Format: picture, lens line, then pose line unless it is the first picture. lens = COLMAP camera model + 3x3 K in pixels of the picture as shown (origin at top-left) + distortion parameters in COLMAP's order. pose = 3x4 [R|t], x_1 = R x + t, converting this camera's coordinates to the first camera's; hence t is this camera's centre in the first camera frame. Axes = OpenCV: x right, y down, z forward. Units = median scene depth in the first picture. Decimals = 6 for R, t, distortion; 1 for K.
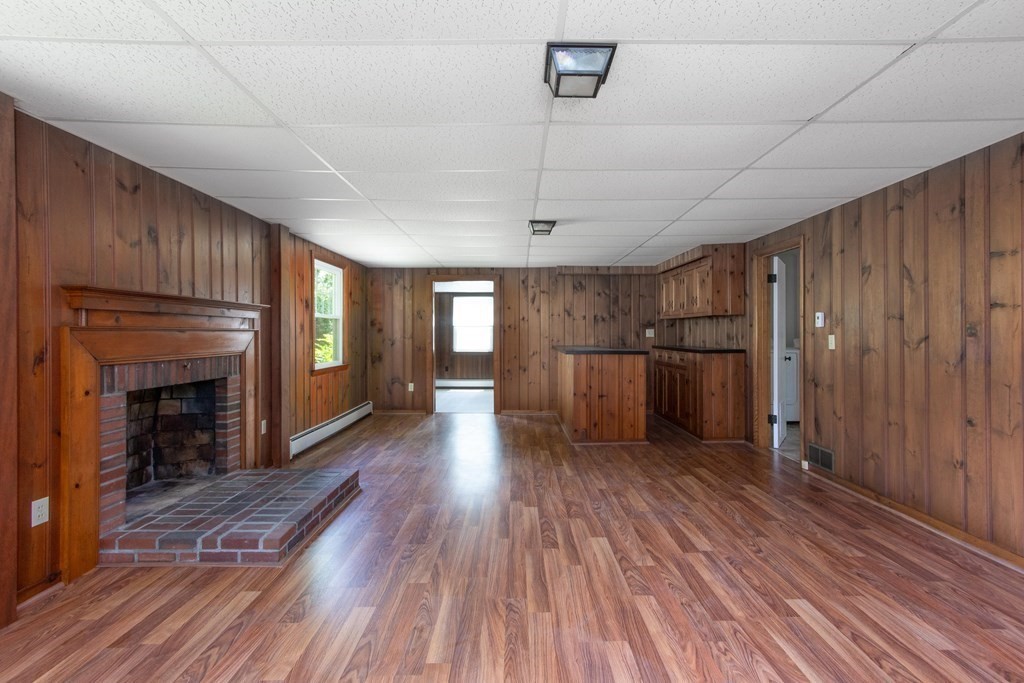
lens RADIAL K [[467.4, 0, 512.1], [0, 467.4, 330.7], [0, 0, 1]] dist [0.000096, 0.001130]
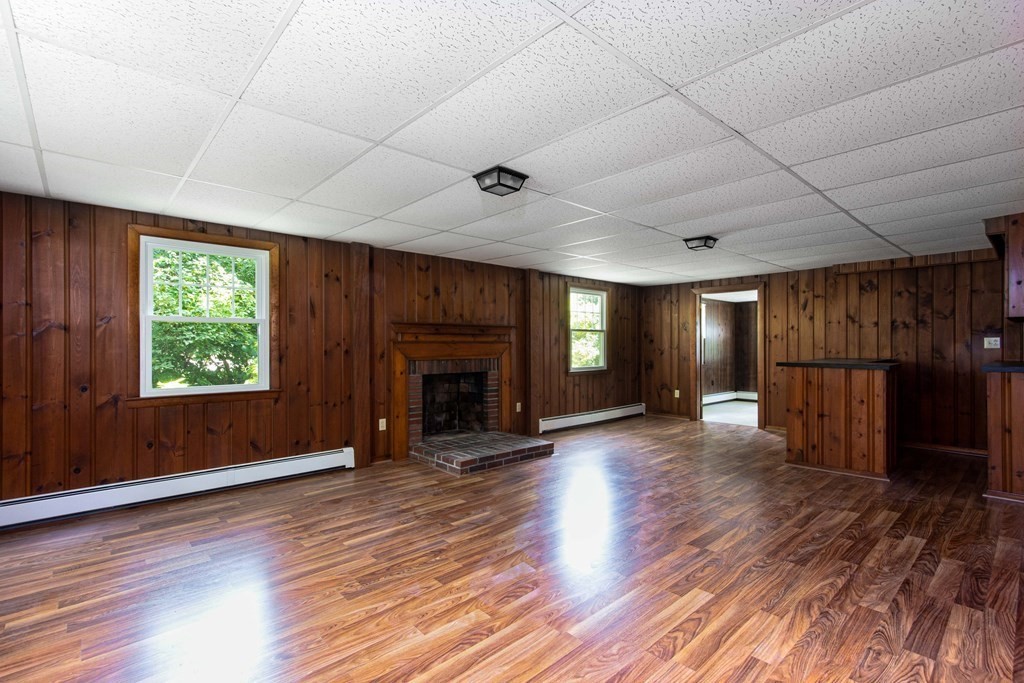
lens RADIAL K [[472.0, 0, 512.0], [0, 472.0, 341.5], [0, 0, 1]] dist [0.002933, 0.001262]
pose [[0.674569, -0.005618, -0.738191, 0.678710], [0.005808, 0.999980, -0.002304, 0.000073], [0.738189, -0.002733, 0.674588, -0.036025]]
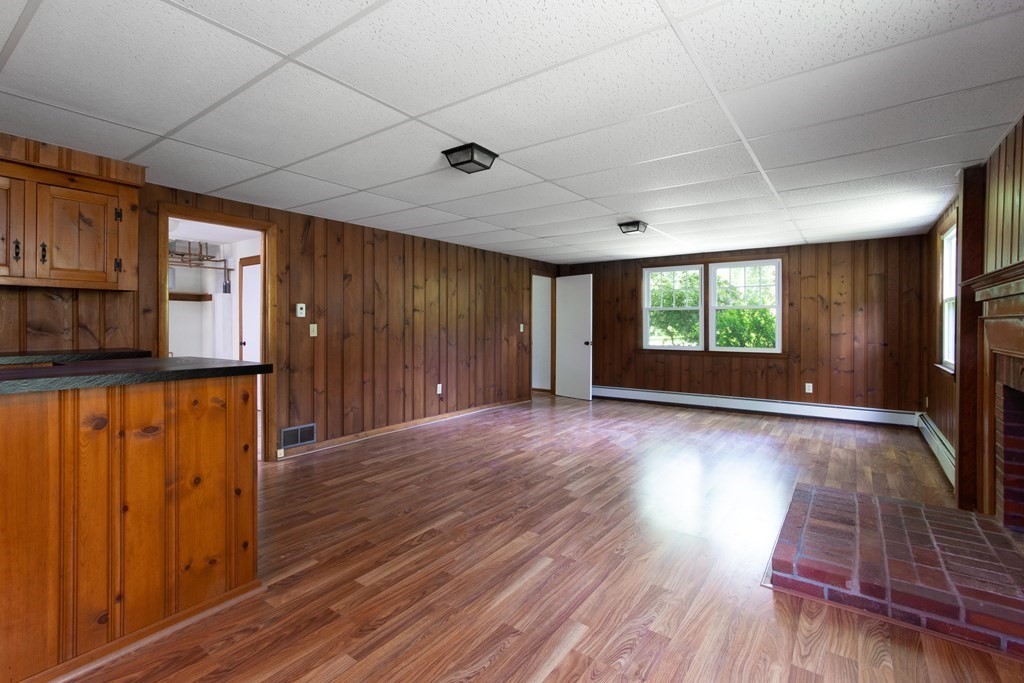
lens RADIAL K [[473.7, 0, 514.1], [0, 473.7, 326.2], [0, 0, 1]] dist [0.002094, 0.000995]
pose [[-0.816332, -0.003944, 0.577570, -0.441735], [-0.004066, 0.999991, 0.001081, 0.011870], [-0.577569, -0.001466, -0.816341, 1.814996]]
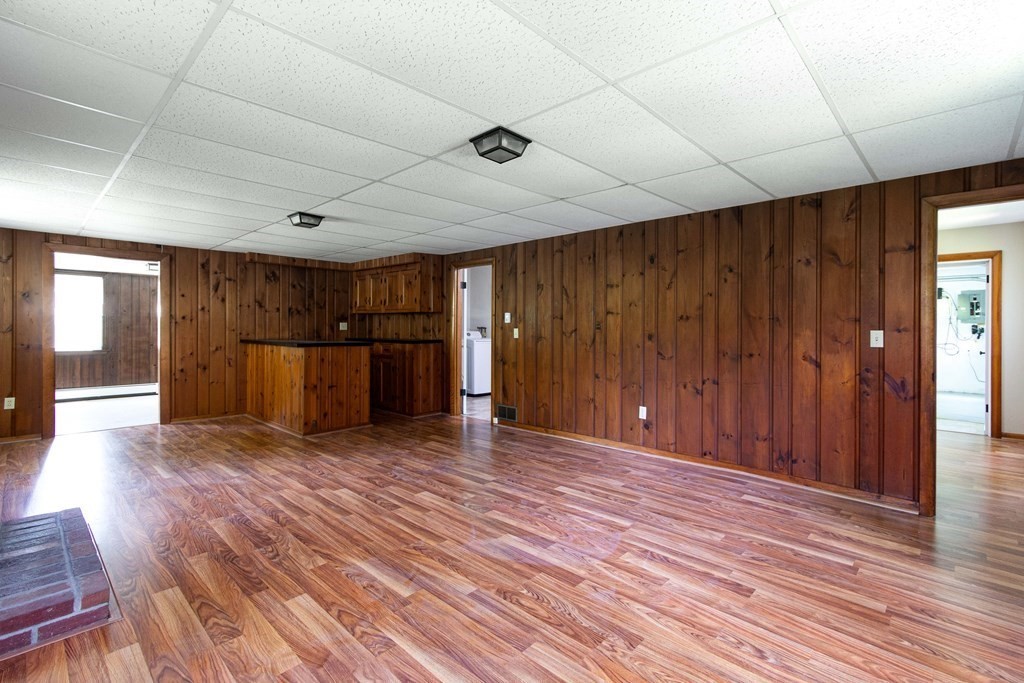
lens RADIAL K [[473.7, 0, 514.1], [0, 473.7, 326.2], [0, 0, 1]] dist [0.002094, 0.000995]
pose [[0.684637, 0.006275, 0.728857, -0.445530], [-0.008845, 0.999961, -0.000302, 0.003022], [-0.728831, -0.006240, 0.684665, -0.021407]]
